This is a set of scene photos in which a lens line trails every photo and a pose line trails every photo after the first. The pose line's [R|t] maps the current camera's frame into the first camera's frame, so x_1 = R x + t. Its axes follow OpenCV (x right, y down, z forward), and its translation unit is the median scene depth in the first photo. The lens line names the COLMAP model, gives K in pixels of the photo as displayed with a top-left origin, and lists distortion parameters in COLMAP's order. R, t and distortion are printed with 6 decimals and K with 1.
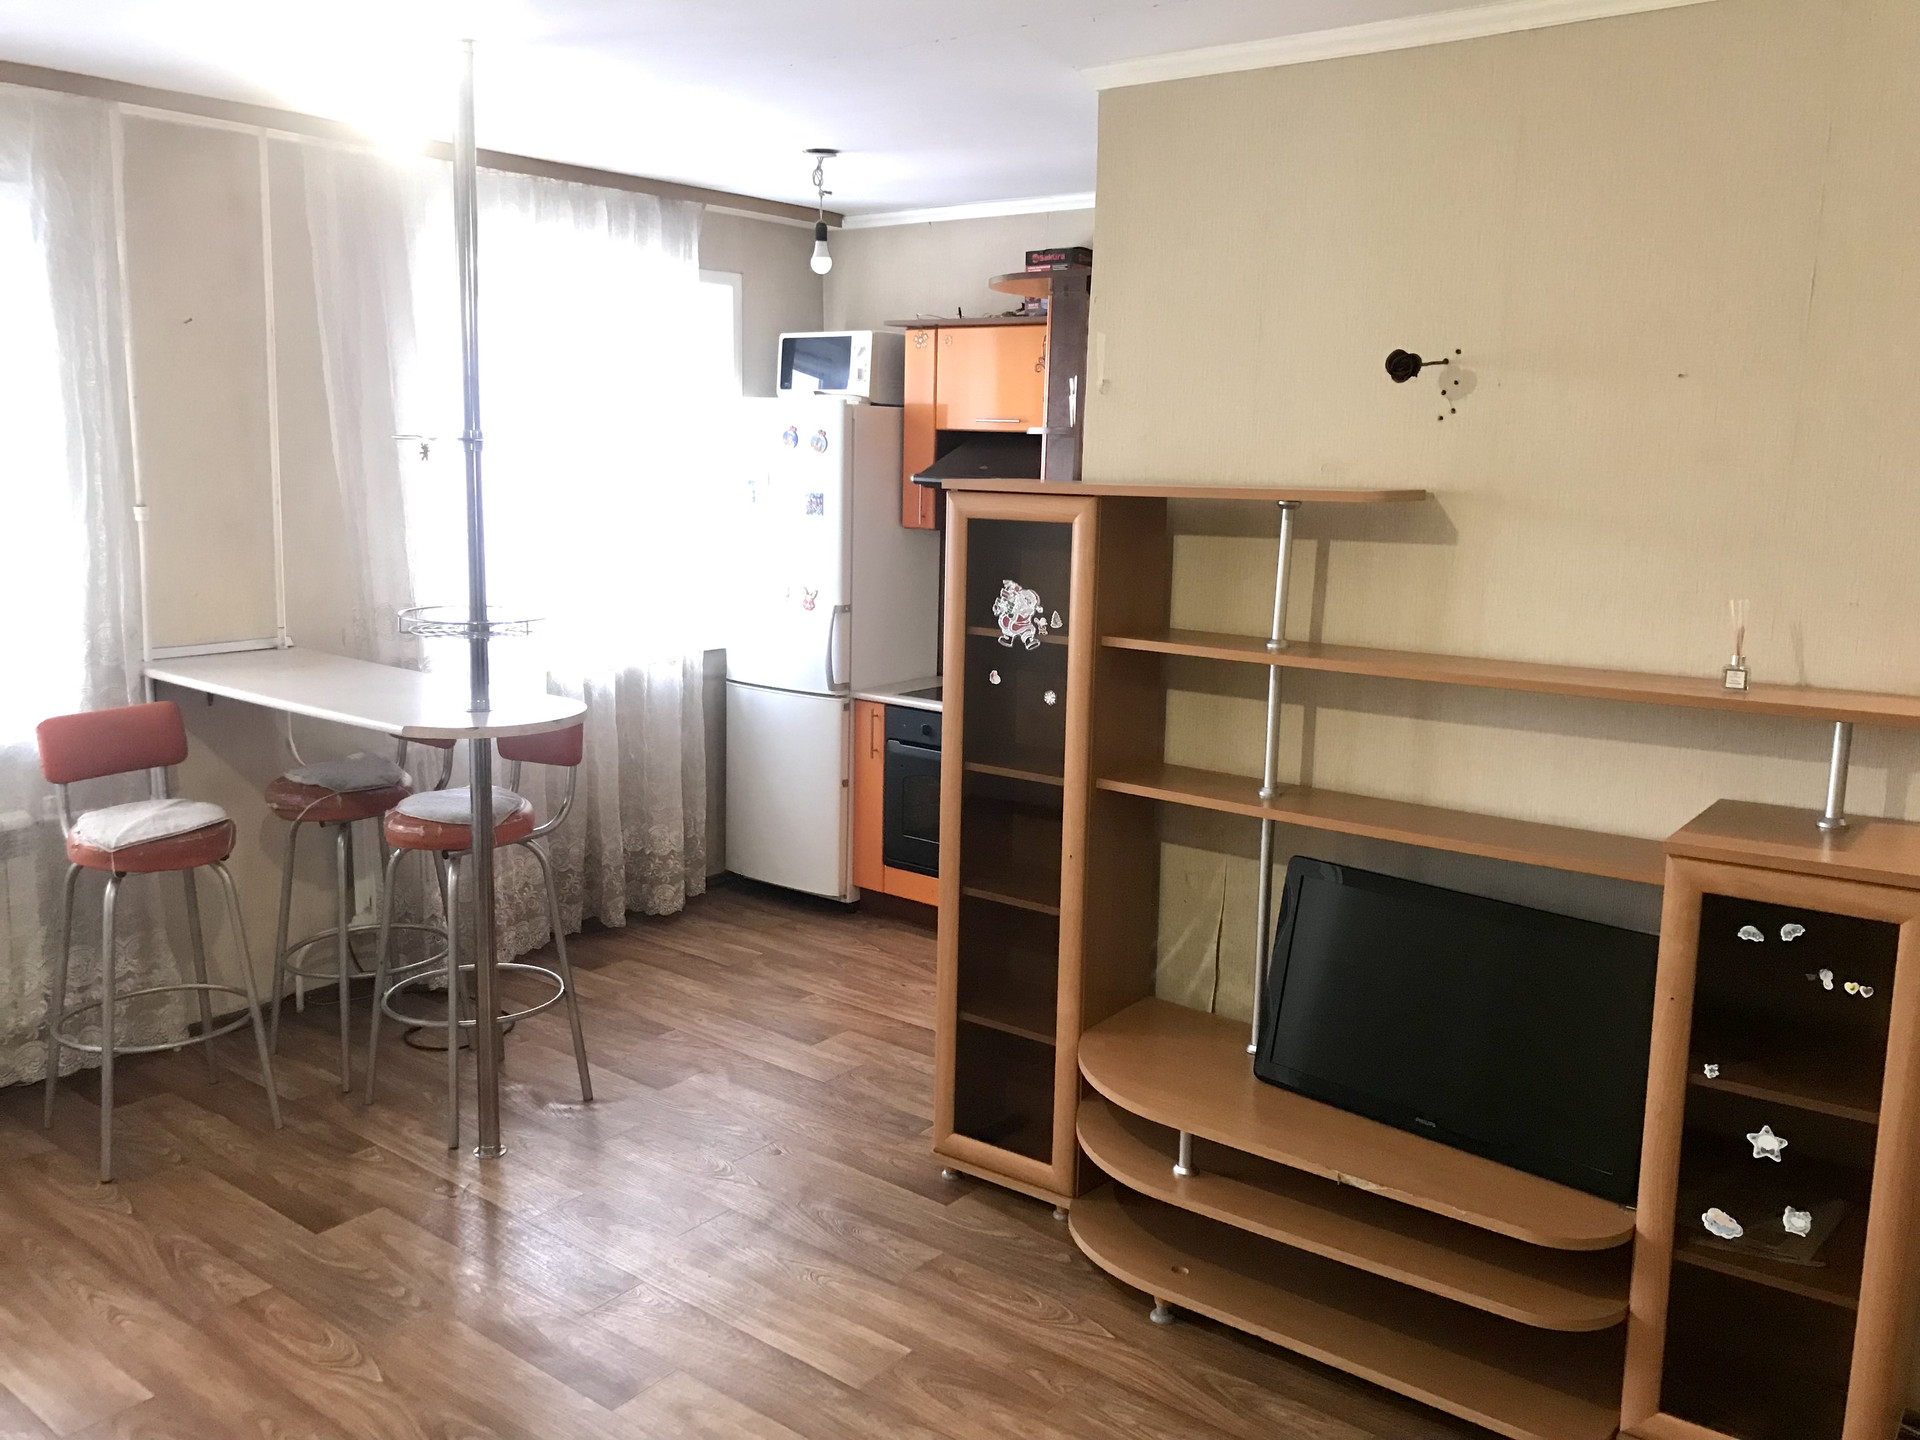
lens RADIAL K [[1573.7, 0, 960.0], [0, 1573.7, 720.0], [0, 0, 1]] dist [0.015824, -0.001442]
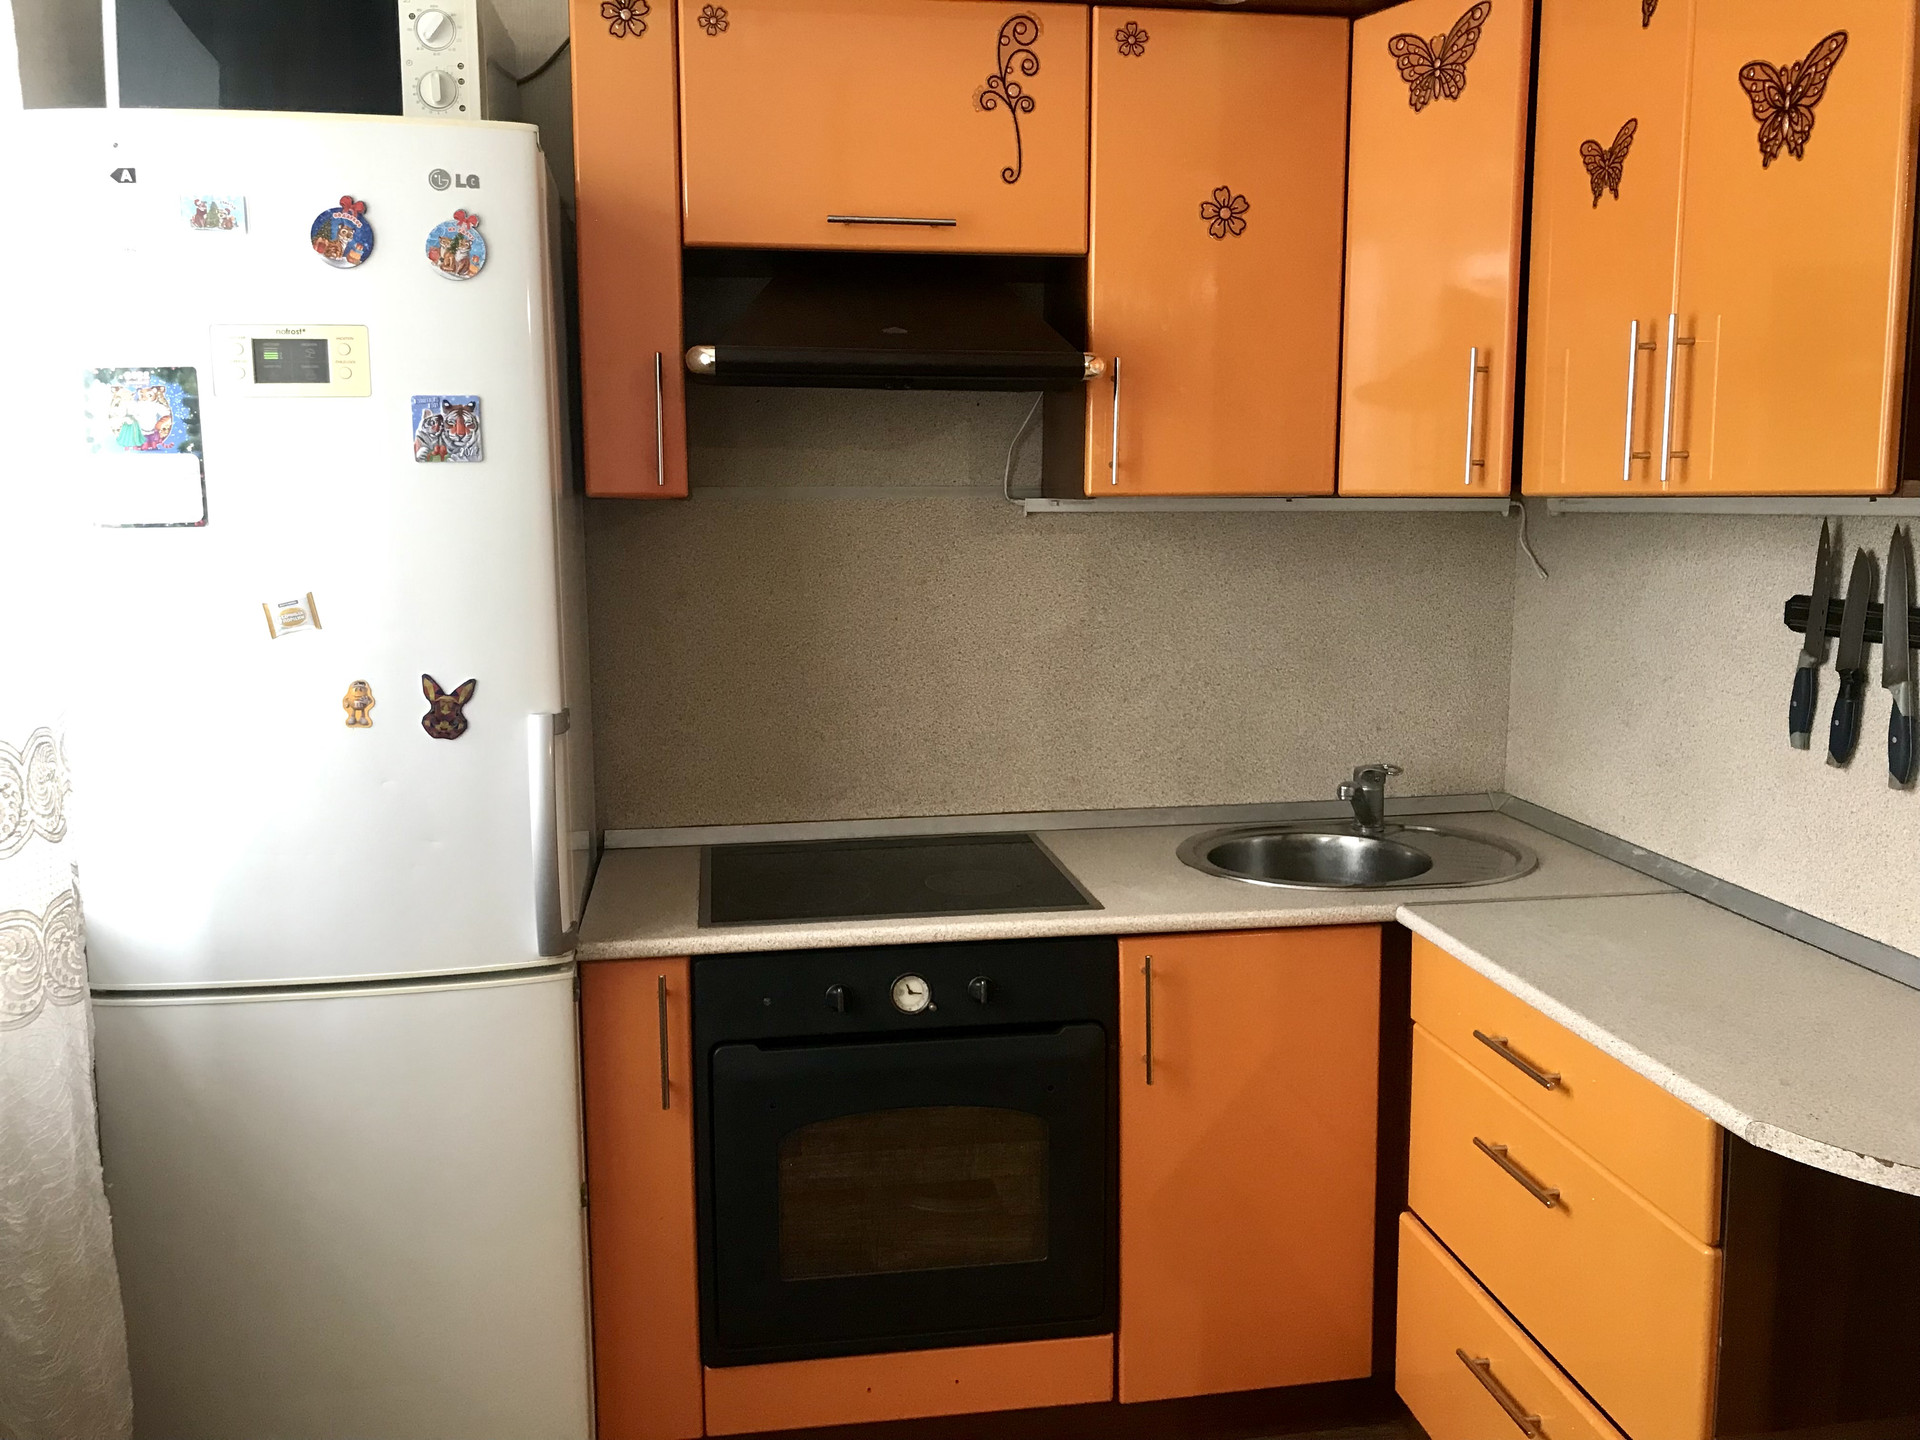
lens RADIAL K [[1573.7, 0, 960.0], [0, 1573.7, 720.0], [0, 0, 1]] dist [0.015824, -0.001442]
pose [[0.692370, -0.110557, 0.713022, -0.265145], [0.132795, 0.990836, 0.024685, -0.067328], [-0.709217, 0.077595, 0.700707, 0.679172]]
